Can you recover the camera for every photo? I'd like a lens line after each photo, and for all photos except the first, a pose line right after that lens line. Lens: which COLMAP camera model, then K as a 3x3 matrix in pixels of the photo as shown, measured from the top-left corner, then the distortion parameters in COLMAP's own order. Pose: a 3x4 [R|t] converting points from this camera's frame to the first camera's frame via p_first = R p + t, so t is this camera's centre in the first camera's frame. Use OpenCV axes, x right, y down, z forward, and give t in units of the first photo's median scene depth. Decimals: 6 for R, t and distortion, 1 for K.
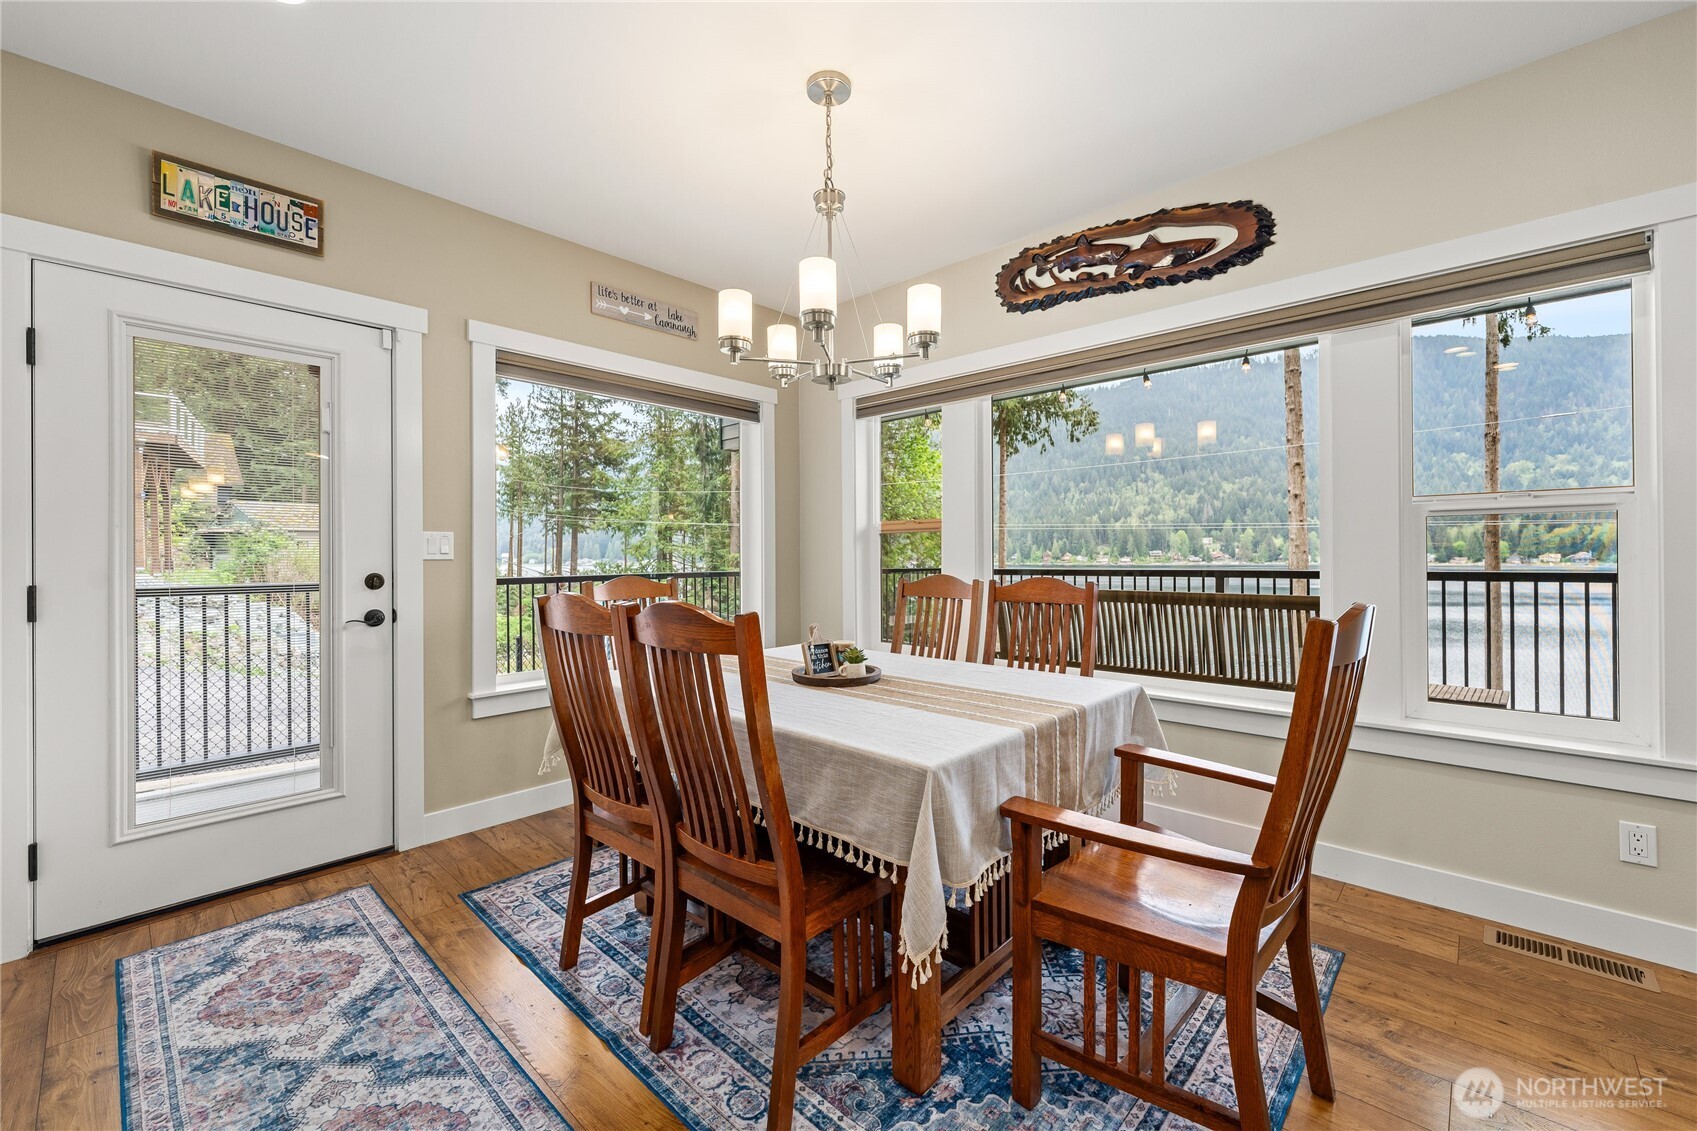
lens RADIAL K [[688.2, 0, 848.5], [0, 688.2, 555.6], [0, 0, 1]] dist [0.000019, 0.000022]
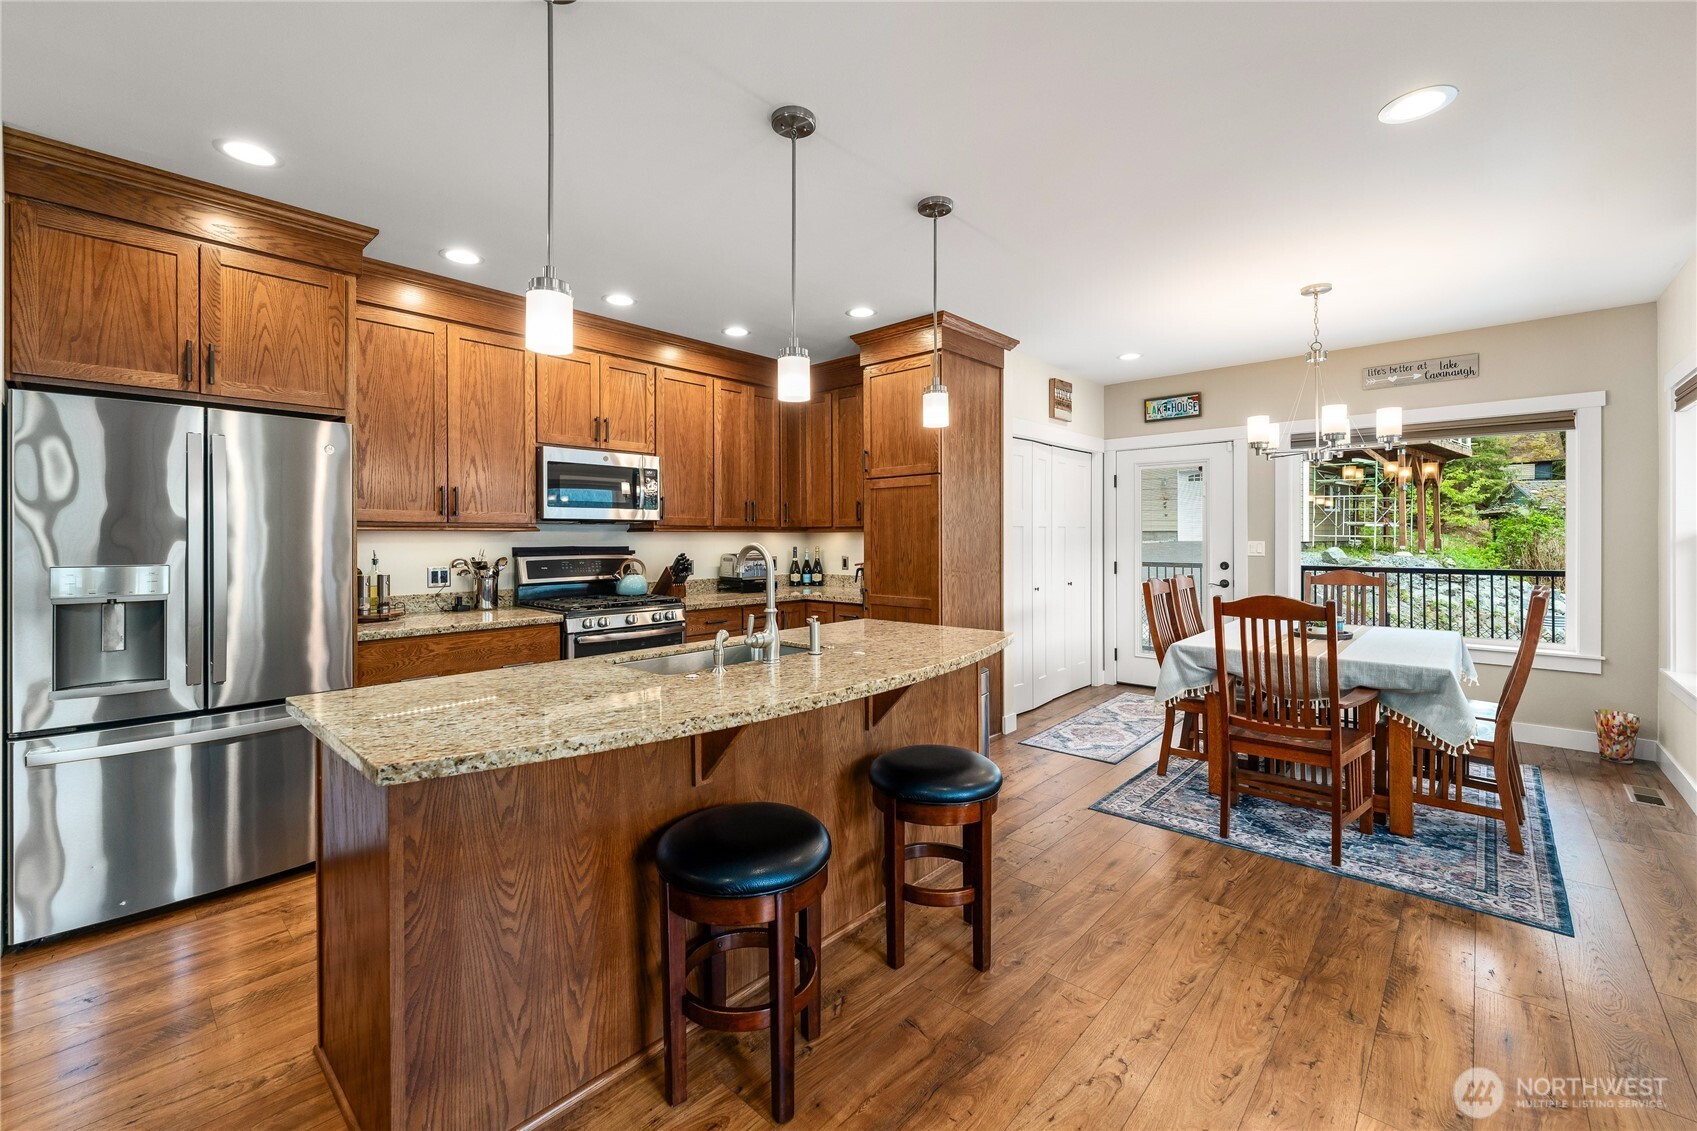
lens RADIAL K [[693.7, 0, 840.8], [0, 693.7, 537.3], [0, 0, 1]] dist [-0.000815, -0.000253]
pose [[0.002986, 0.006328, -0.999976, 1.373087], [0.003092, 0.999975, 0.006338, -0.063838], [0.999991, -0.003111, 0.002967, -0.149343]]
